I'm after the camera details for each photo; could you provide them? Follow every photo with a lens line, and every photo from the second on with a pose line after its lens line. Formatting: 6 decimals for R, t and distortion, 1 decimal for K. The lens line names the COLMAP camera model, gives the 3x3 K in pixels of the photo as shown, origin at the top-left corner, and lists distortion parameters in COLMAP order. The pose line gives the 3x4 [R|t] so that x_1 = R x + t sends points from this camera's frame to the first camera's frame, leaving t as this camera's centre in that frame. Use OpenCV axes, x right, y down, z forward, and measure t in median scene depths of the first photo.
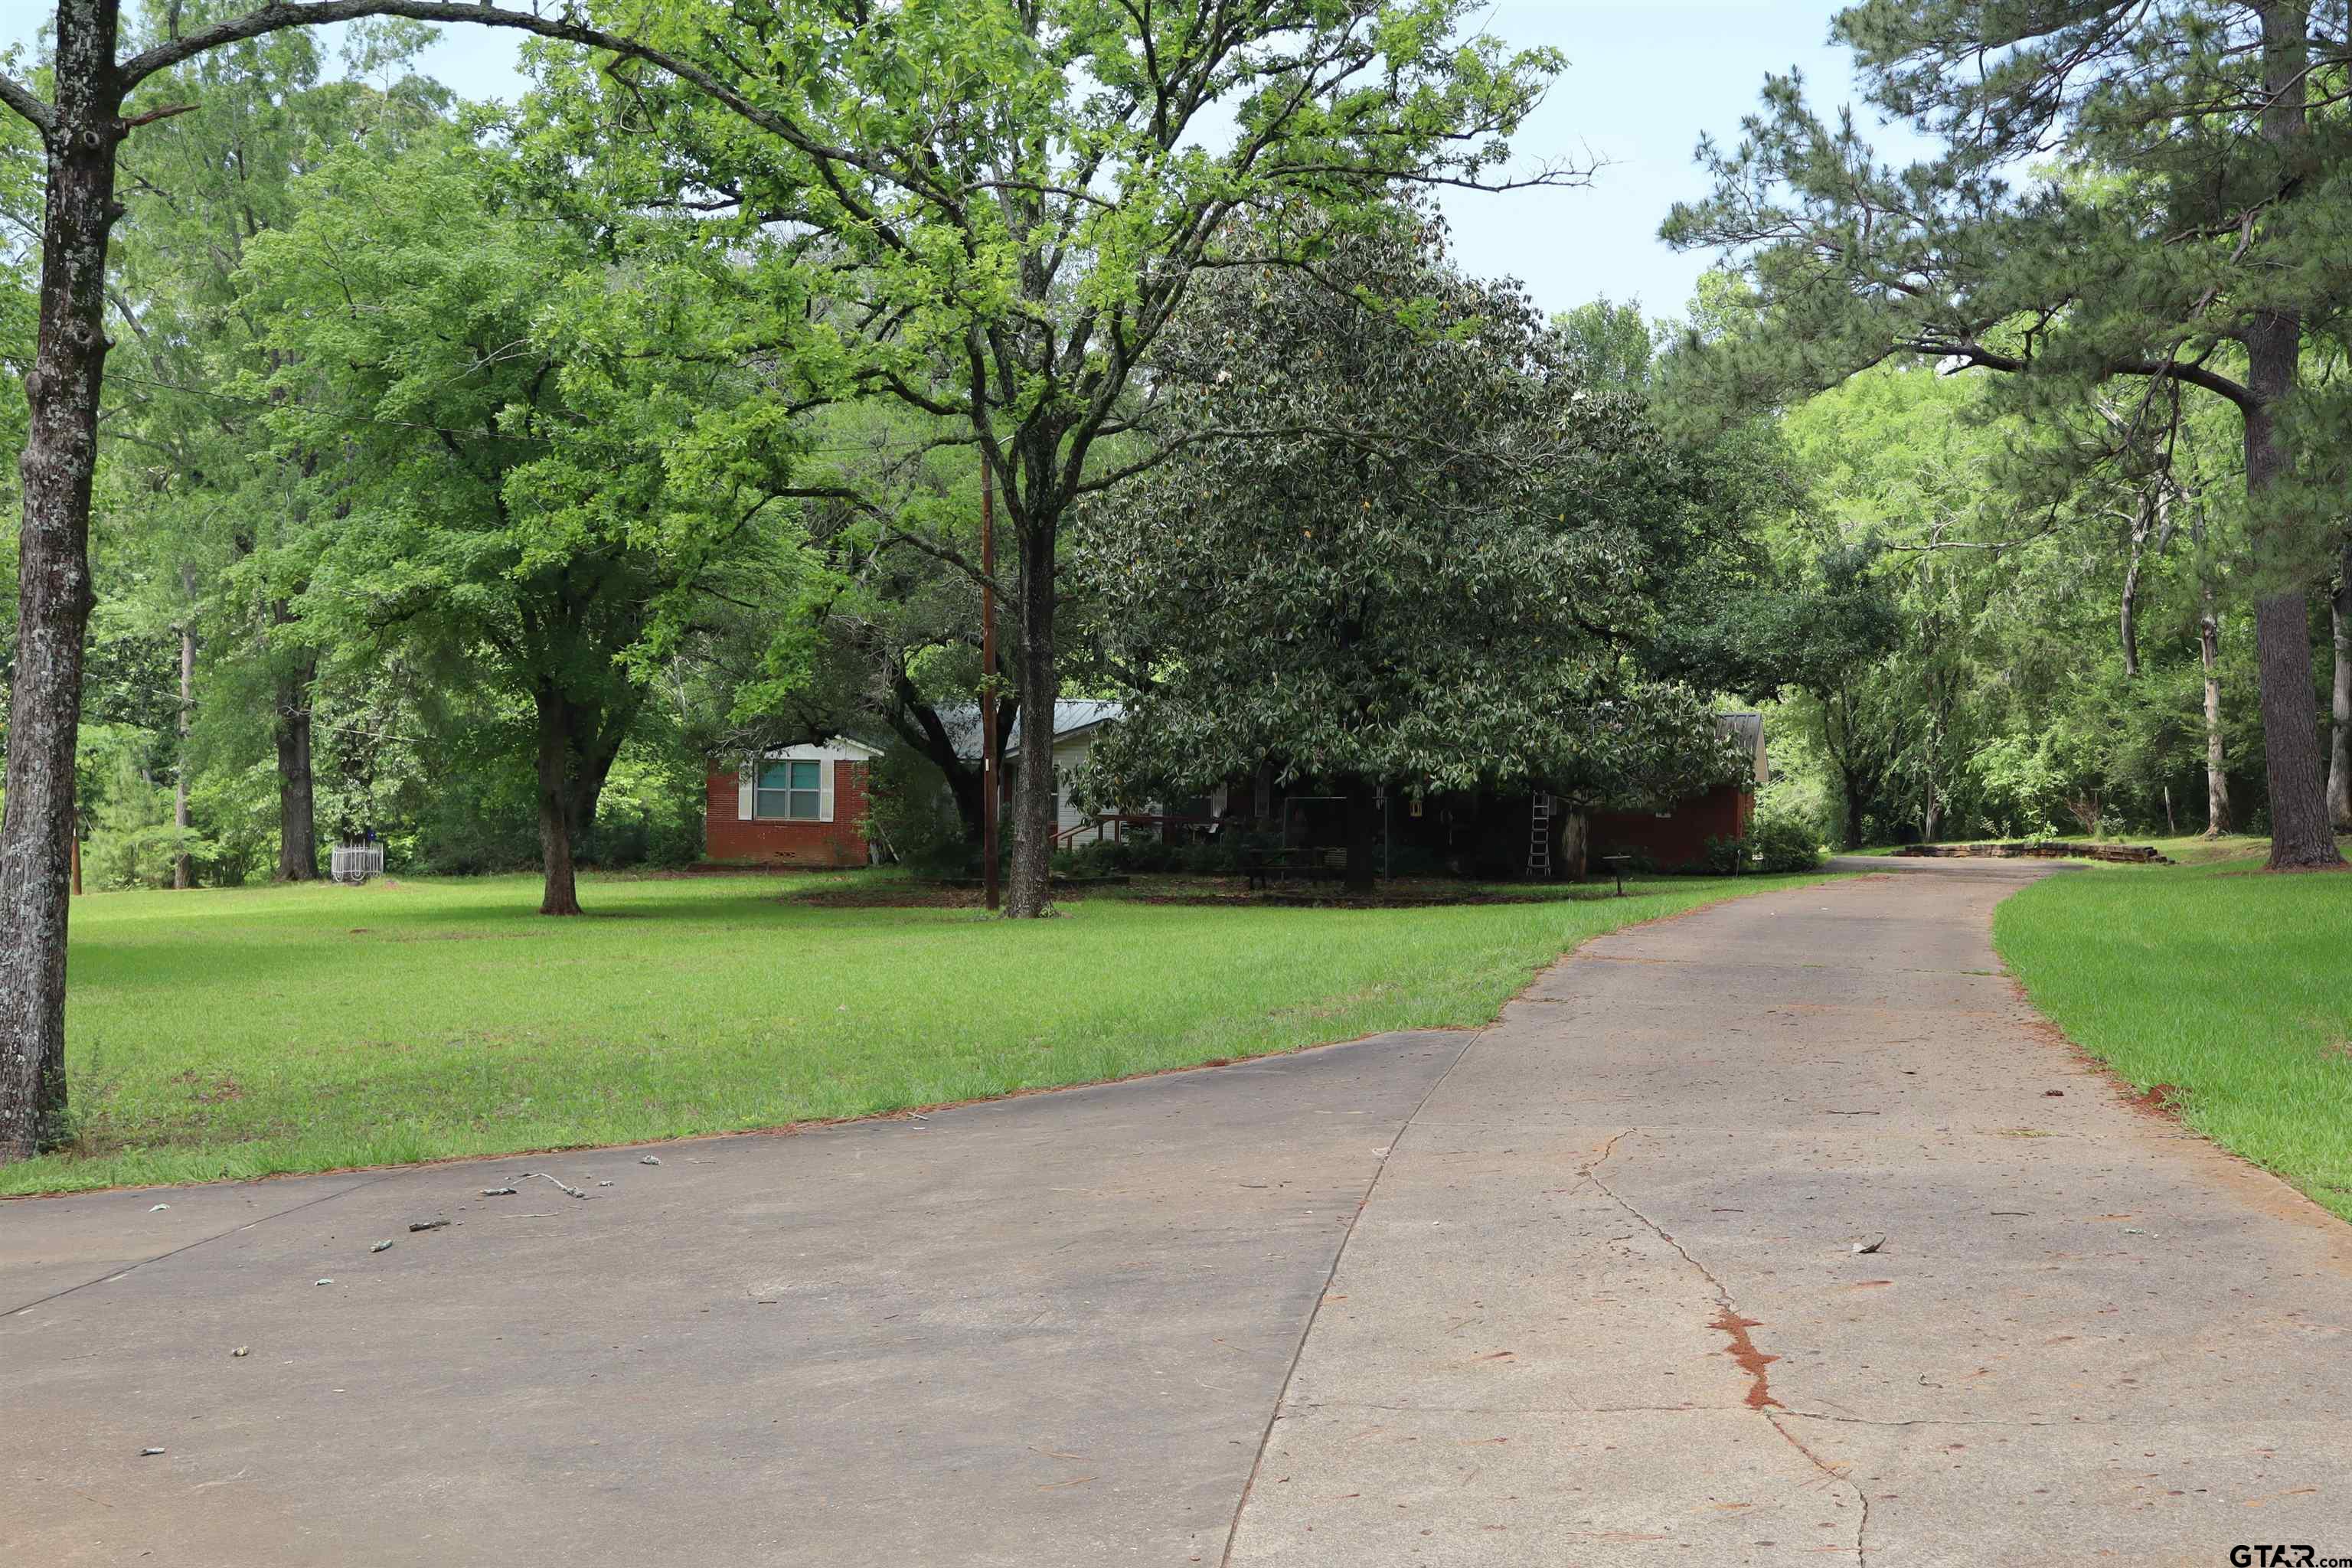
lens RADIAL K [[2692.7, 0, 1174.2], [0, 2692.7, 778.2], [0, 0, 1]] dist [0.009974, 0.000000]
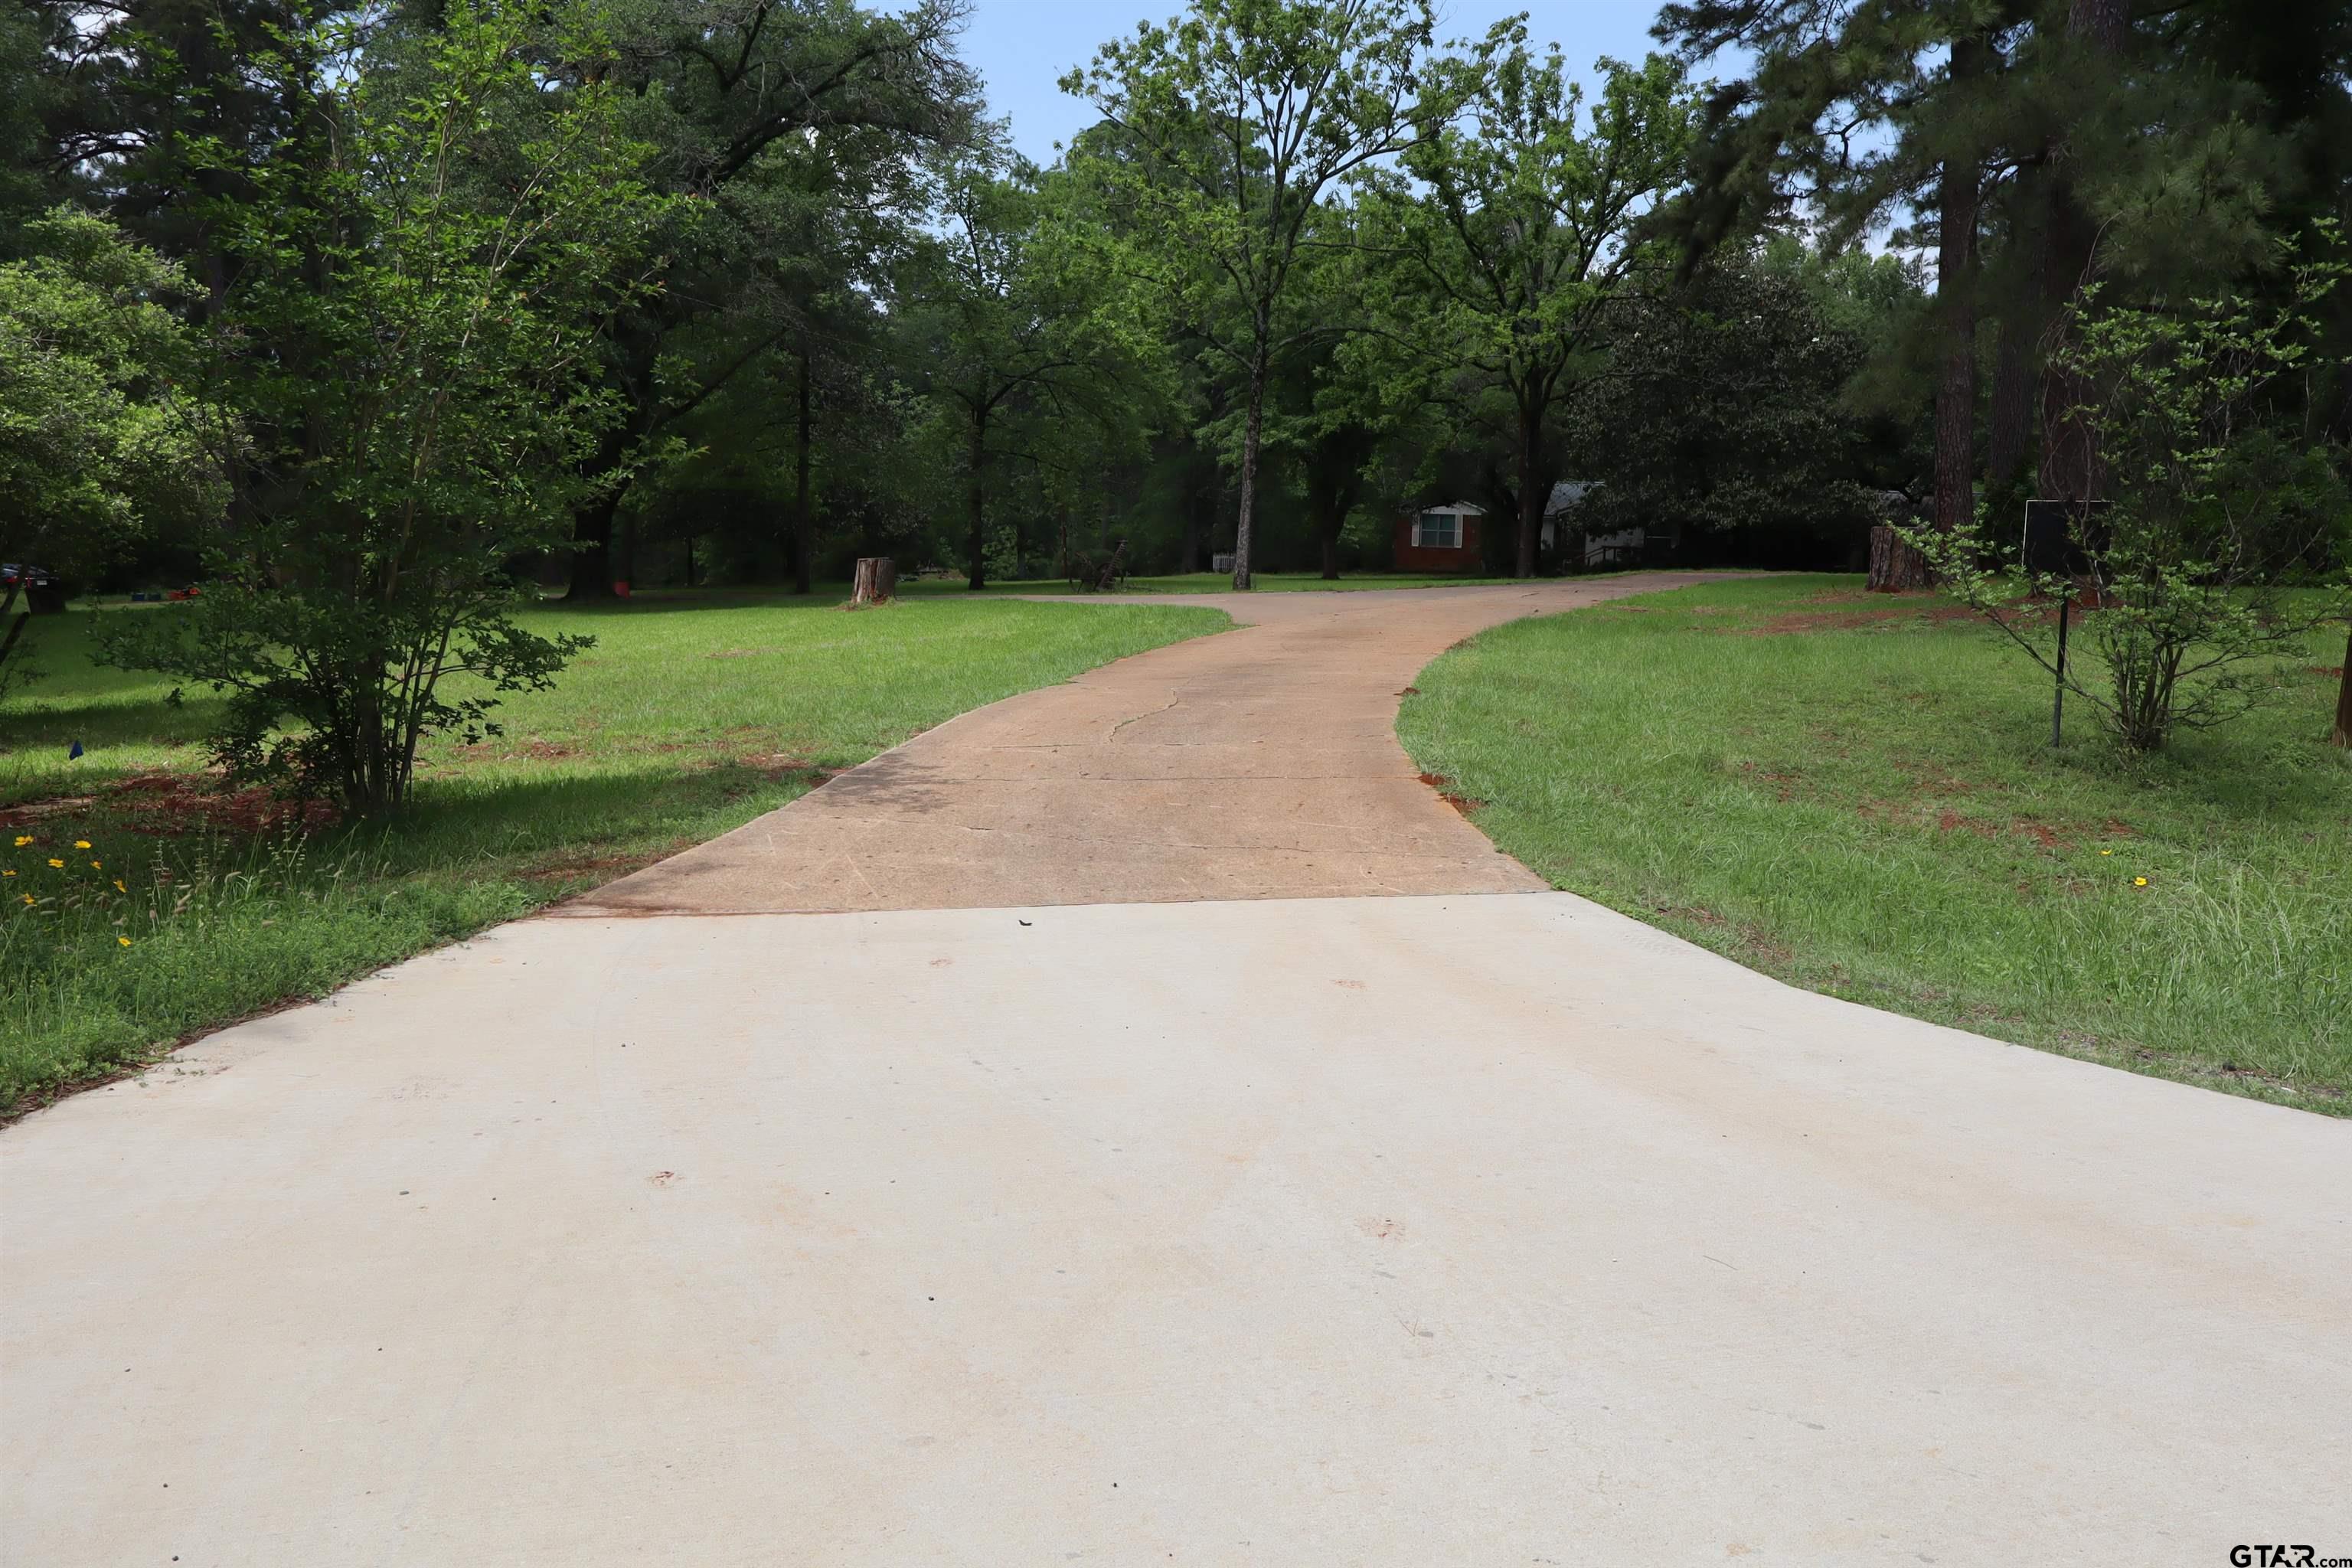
lens RADIAL K [[2023.3, 0, 1185.6], [0, 2023.3, 781.9], [0, 0, 1]] dist [0.012656, -0.007997]
pose [[0.961979, 0.045128, -0.269369, 0.132855], [-0.011652, 0.992138, 0.124604, 0.007898], [0.272875, -0.116728, 0.954942, -0.735575]]
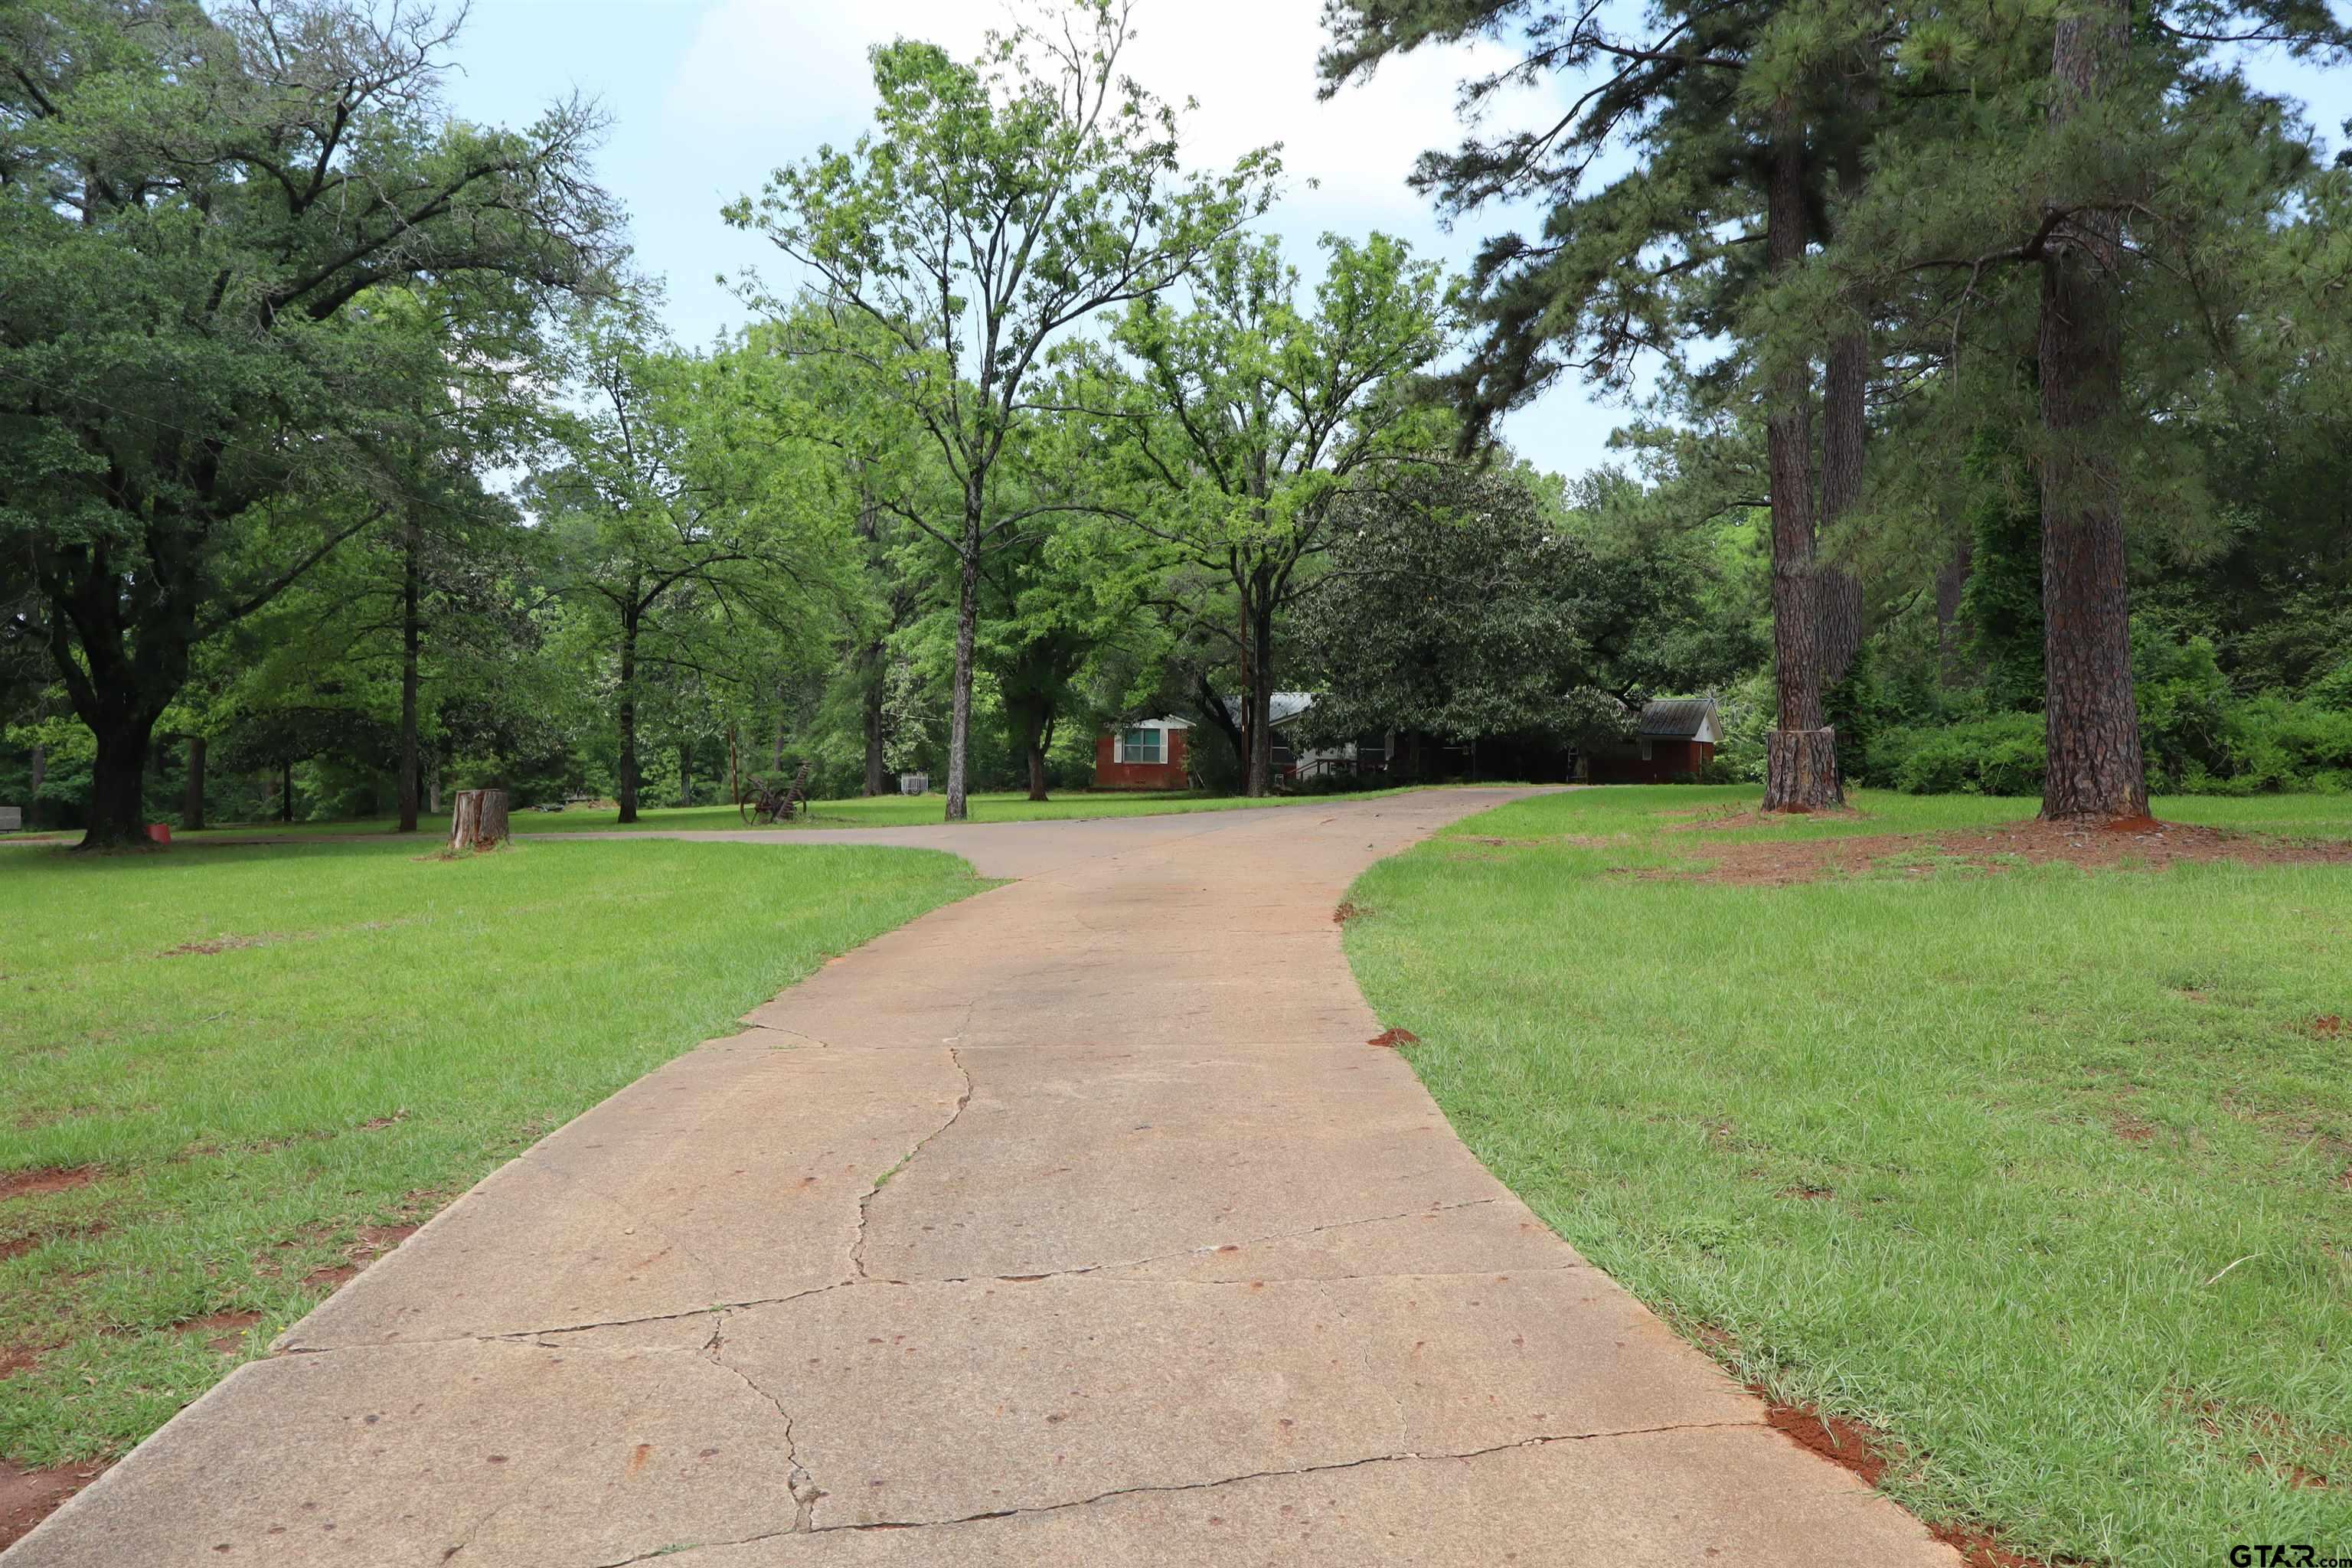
lens RADIAL K [[2023.3, 0, 1179.2], [0, 2023.3, 766.3], [0, 0, 1]] dist [0.012656, -0.007997]
pose [[0.992878, -0.001353, -0.119132, 0.067568], [0.002542, 0.999948, 0.009831, 0.008786], [0.119112, -0.010064, 0.992830, -0.548046]]
